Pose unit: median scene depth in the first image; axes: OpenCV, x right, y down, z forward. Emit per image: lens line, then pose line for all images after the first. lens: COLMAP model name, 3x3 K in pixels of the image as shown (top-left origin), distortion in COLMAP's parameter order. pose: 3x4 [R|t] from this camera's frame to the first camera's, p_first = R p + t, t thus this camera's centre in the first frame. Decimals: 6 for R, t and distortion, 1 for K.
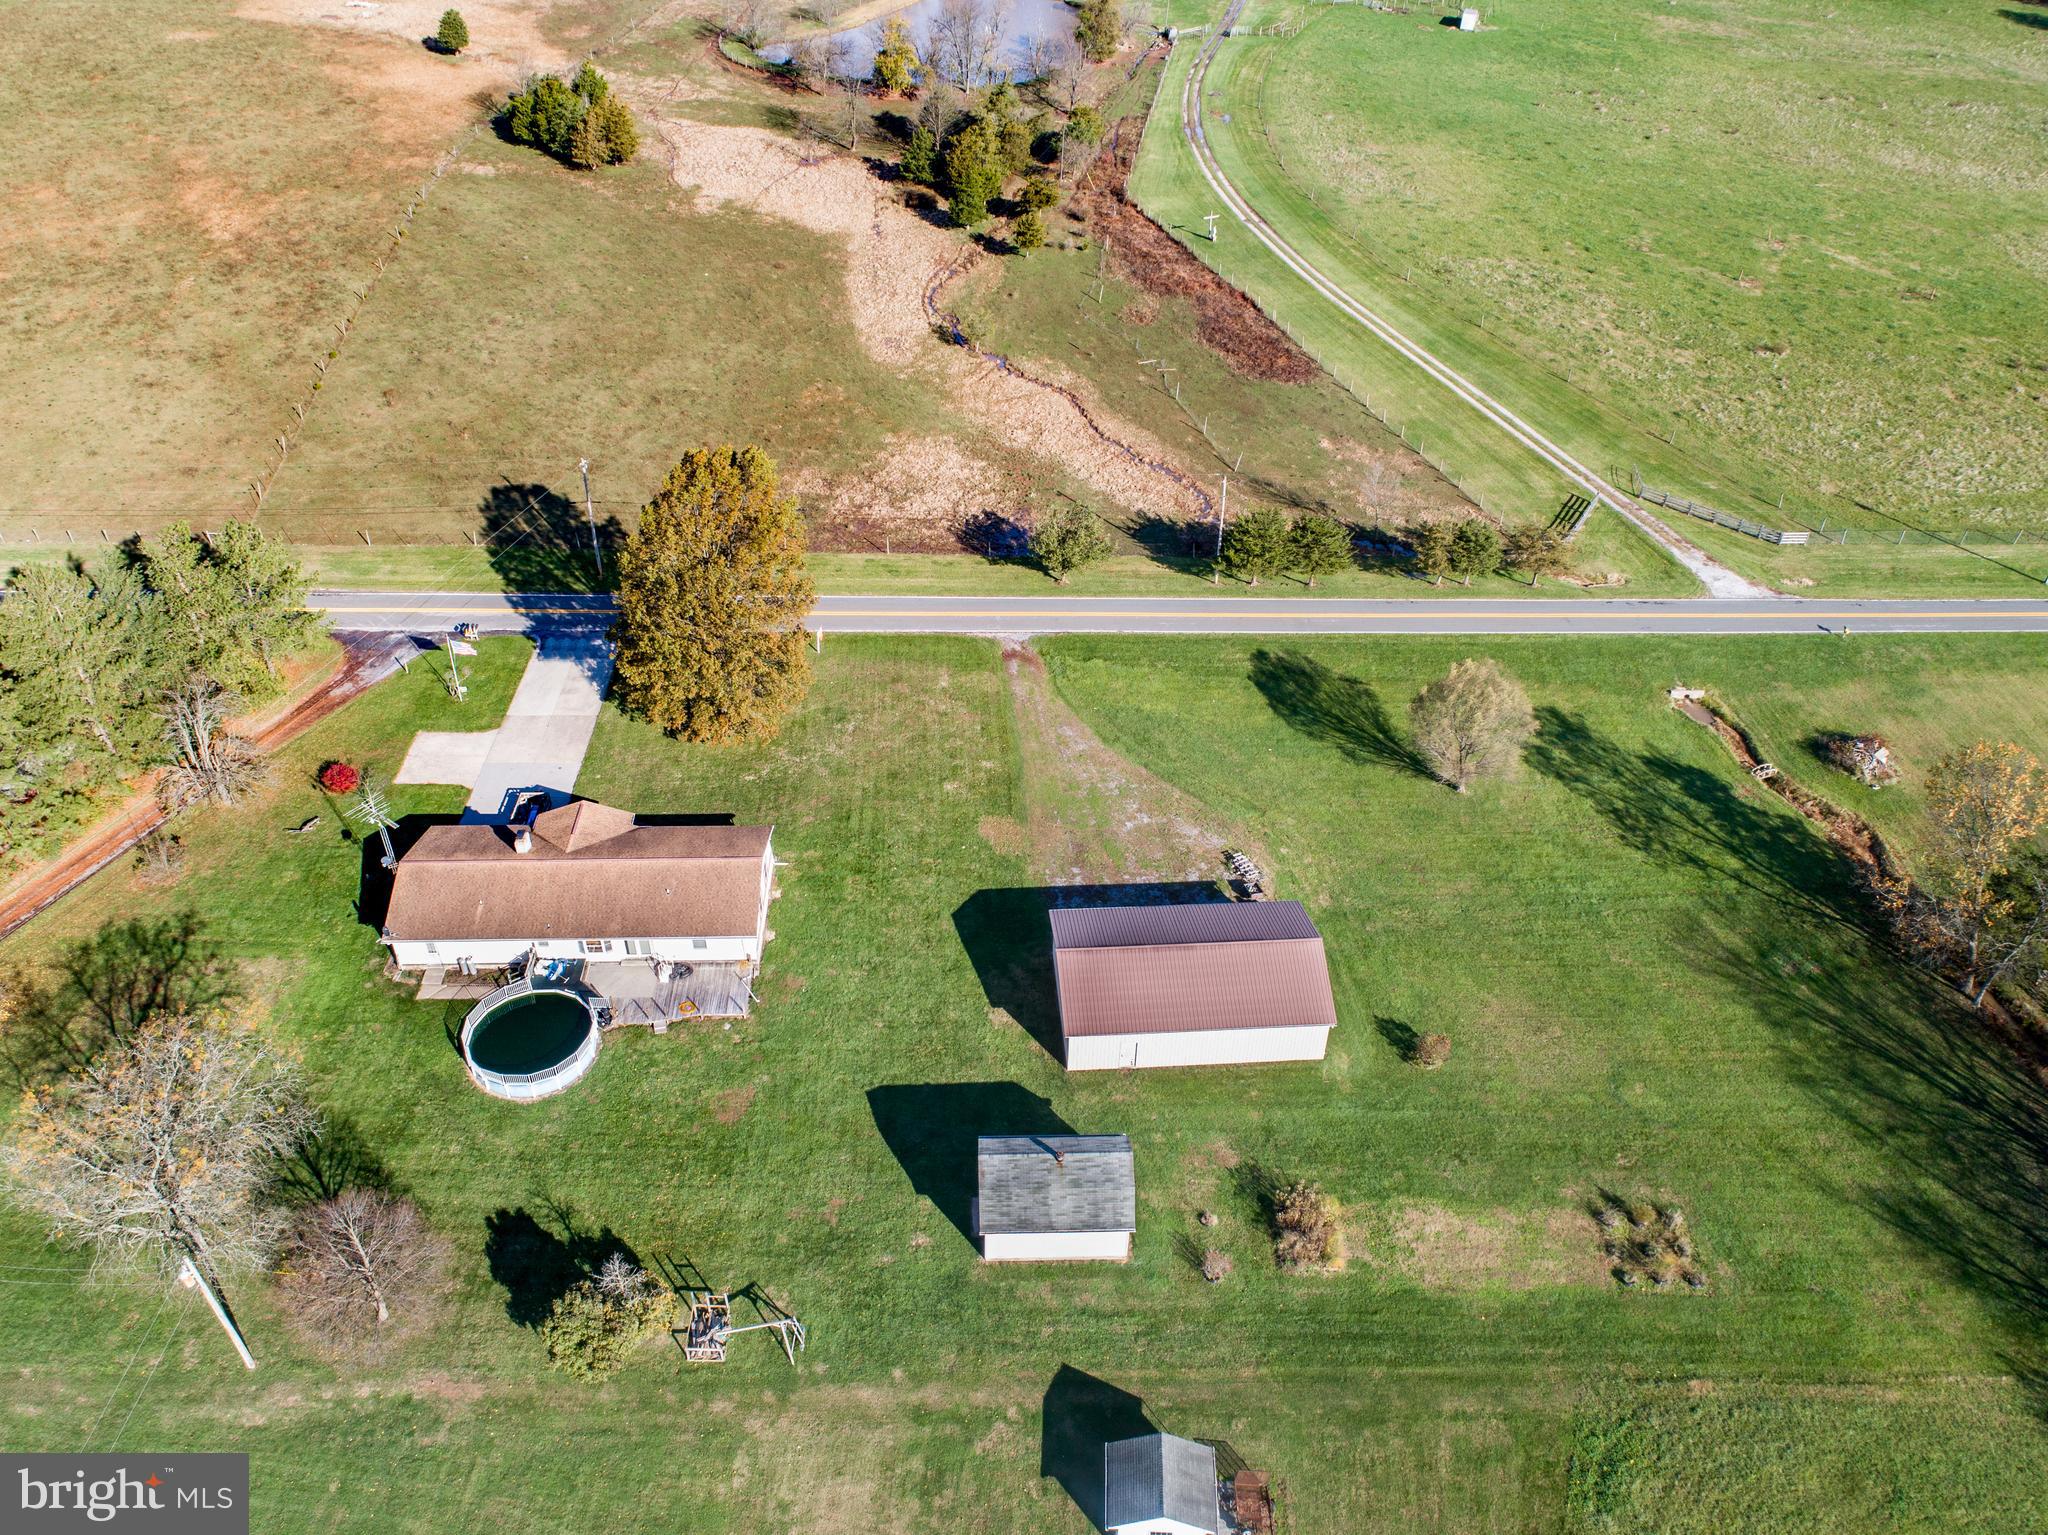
lens RADIAL K [[1572.0, 0, 1030.6], [0, 1572.0, 715.3], [0, 0, 1]] dist [-0.025130, 0.009230]
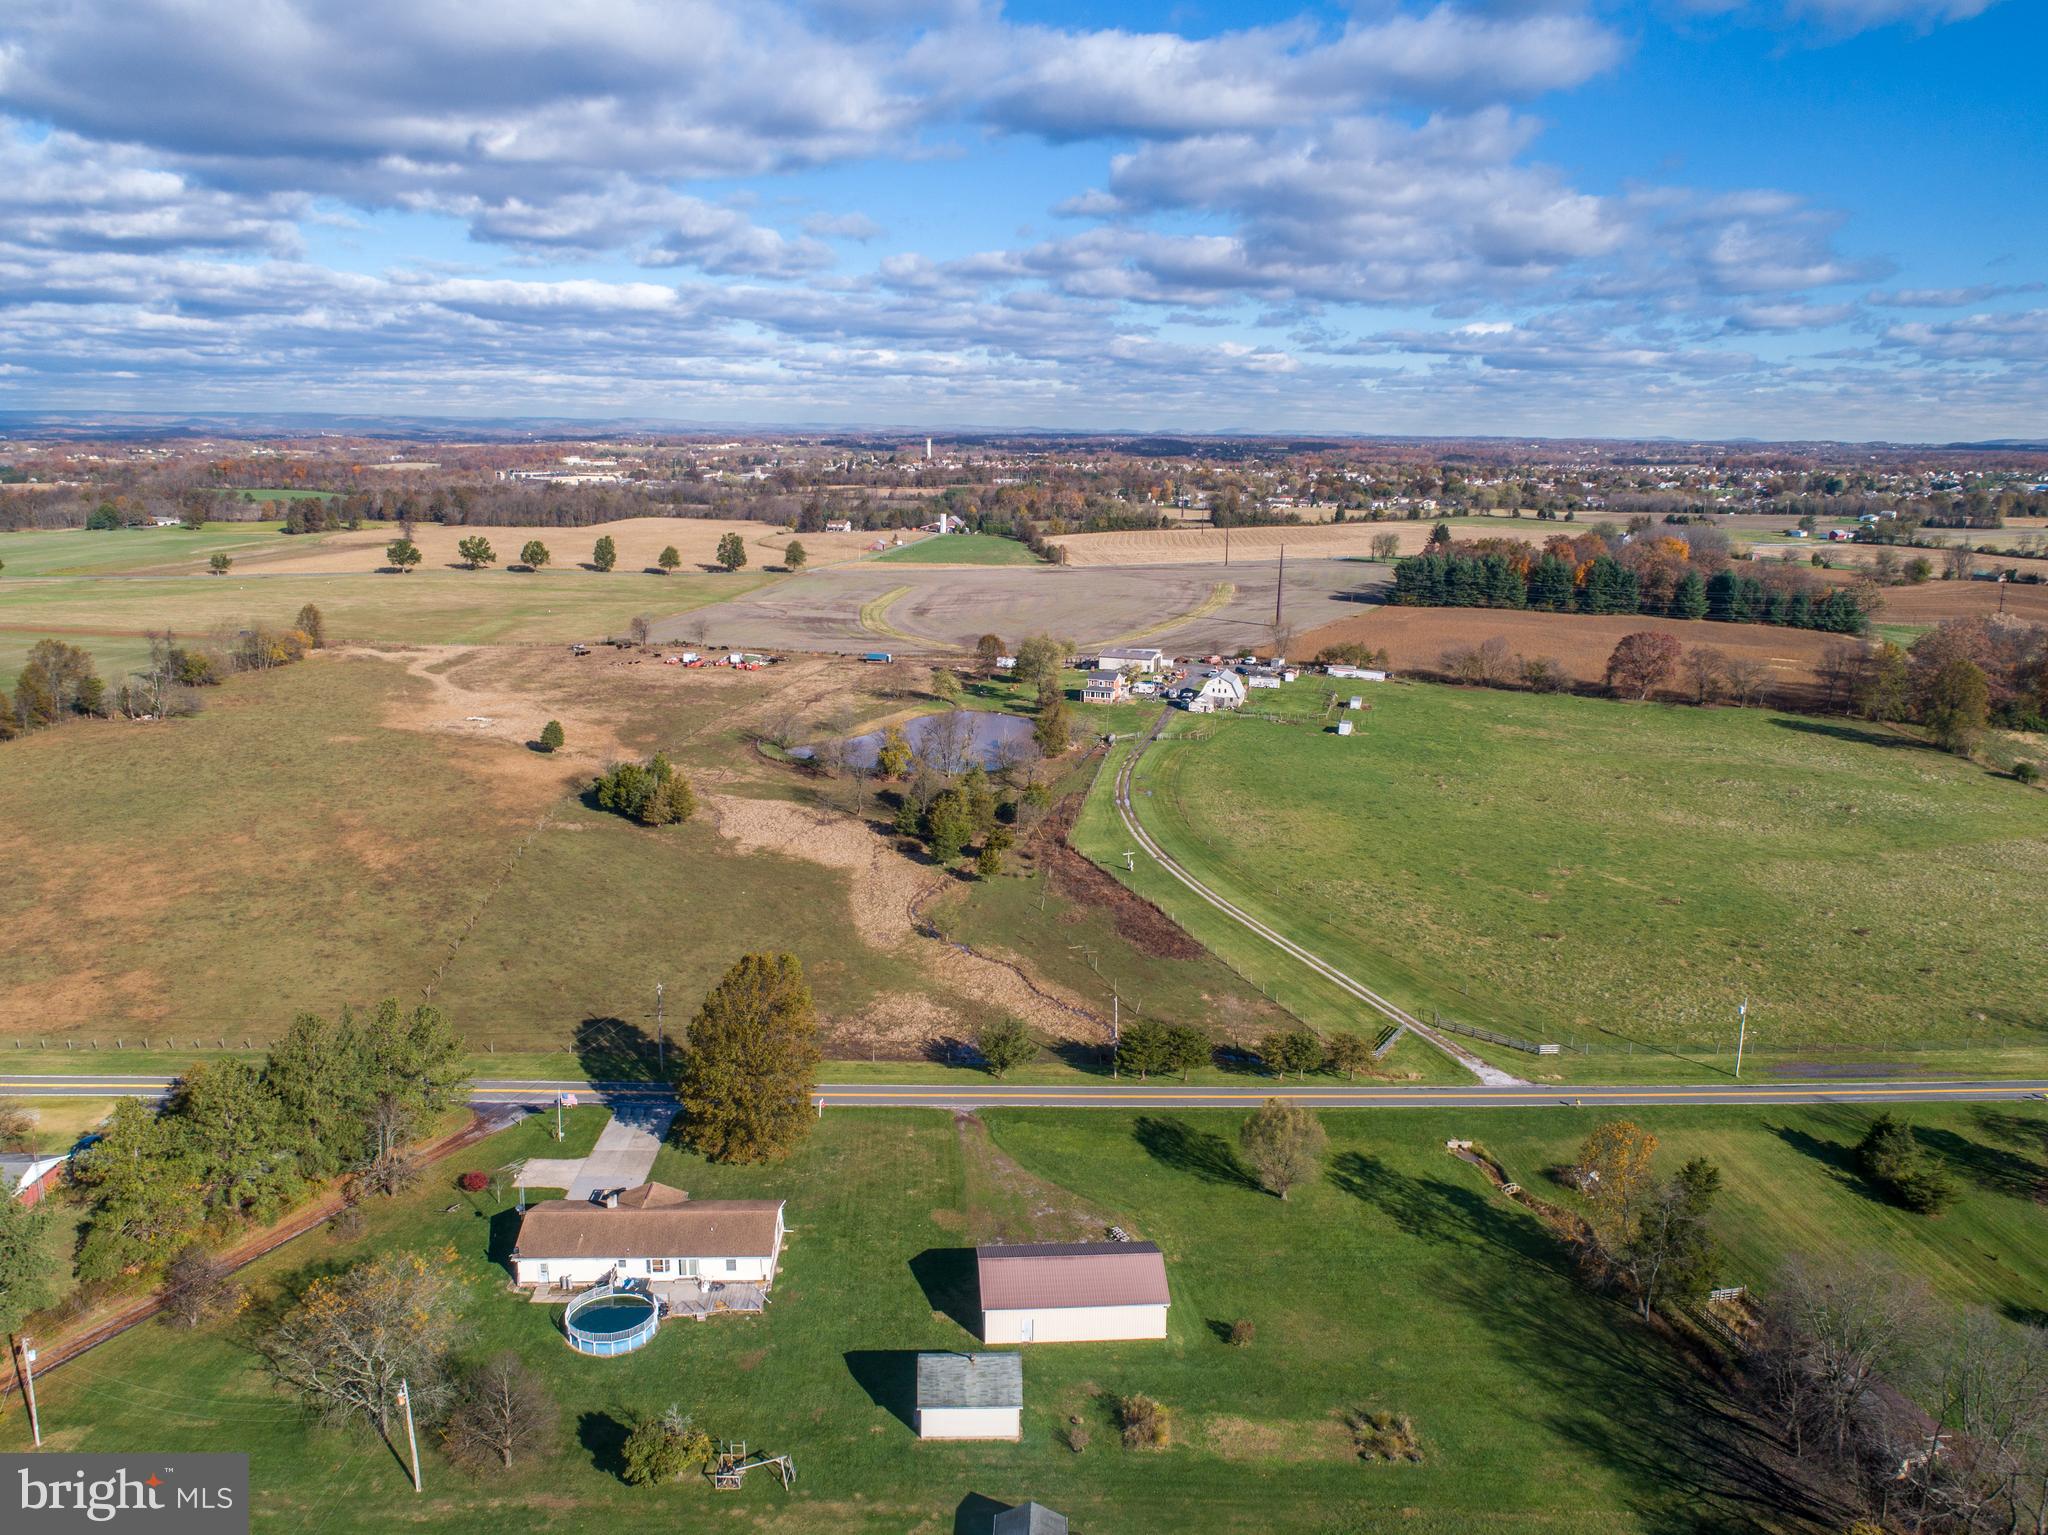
lens RADIAL K [[1572.0, 0, 1030.6], [0, 1572.0, 715.3], [0, 0, 1]] dist [-0.025130, 0.009230]
pose [[0.999983, -0.004082, 0.004126, 0.040510], [0.005465, 0.901532, -0.432679, 0.216474], [-0.001954, 0.432694, 0.901539, -0.350454]]
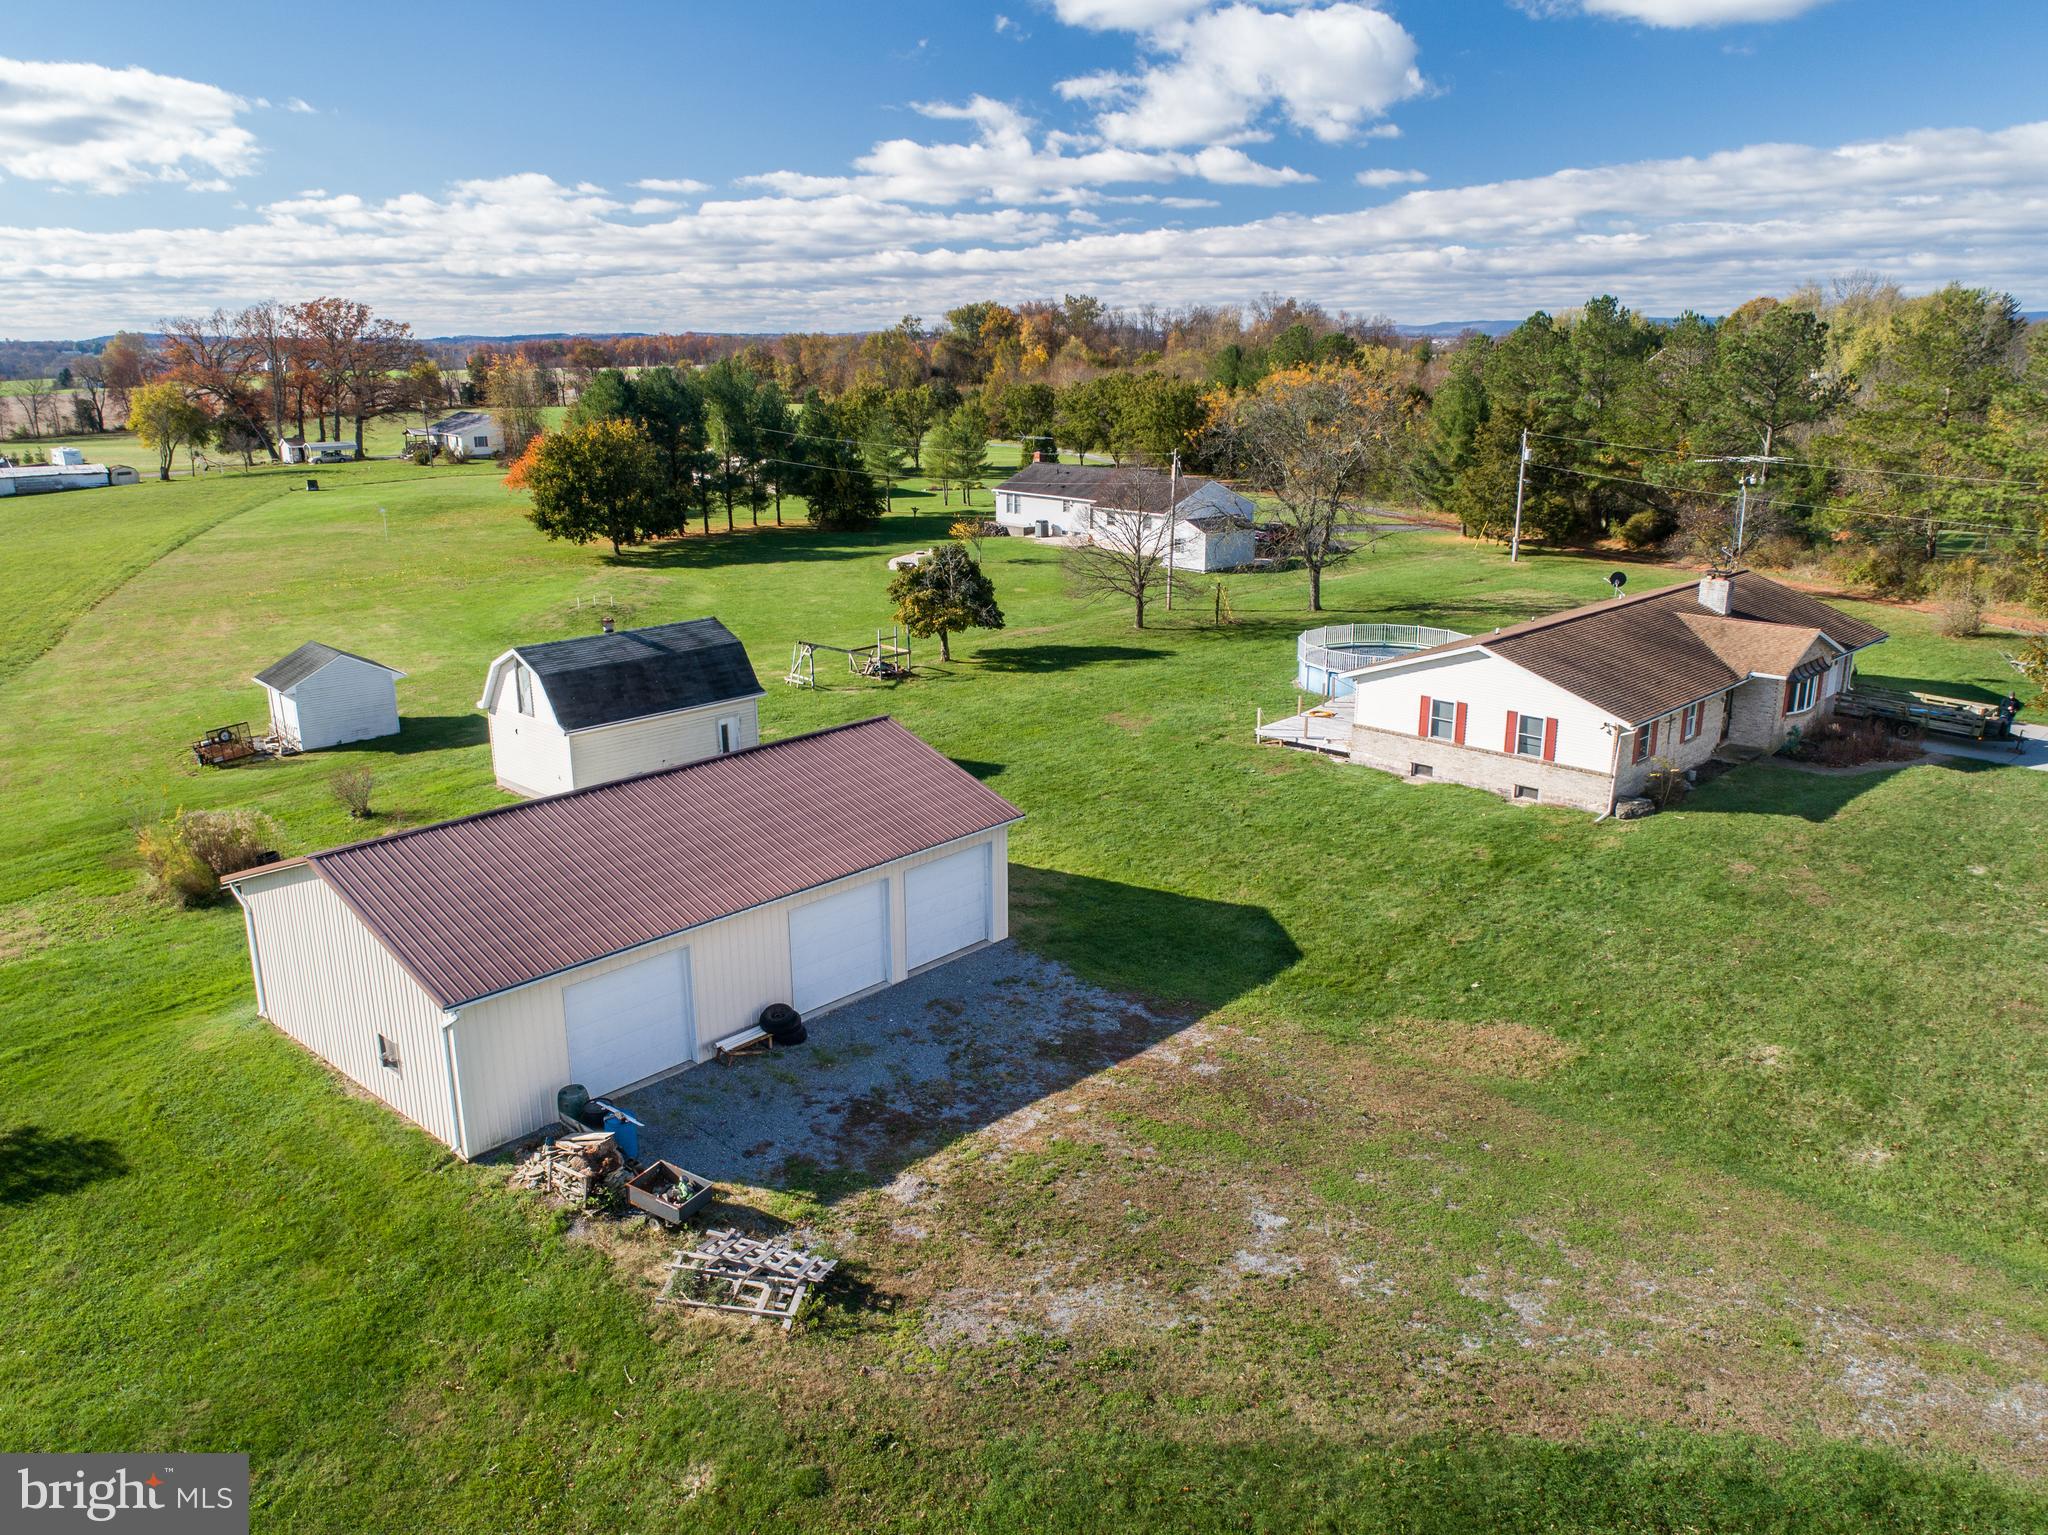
lens RADIAL K [[1534.0, 0, 1029.8], [0, 1534.0, 764.3], [0, 0, 1]] dist [-0.024113, 0.011703]
pose [[-0.725434, 0.172642, -0.666288, 0.194512], [-0.407844, 0.671967, 0.618161, -0.093614], [0.554444, 0.720177, -0.417057, 0.817806]]
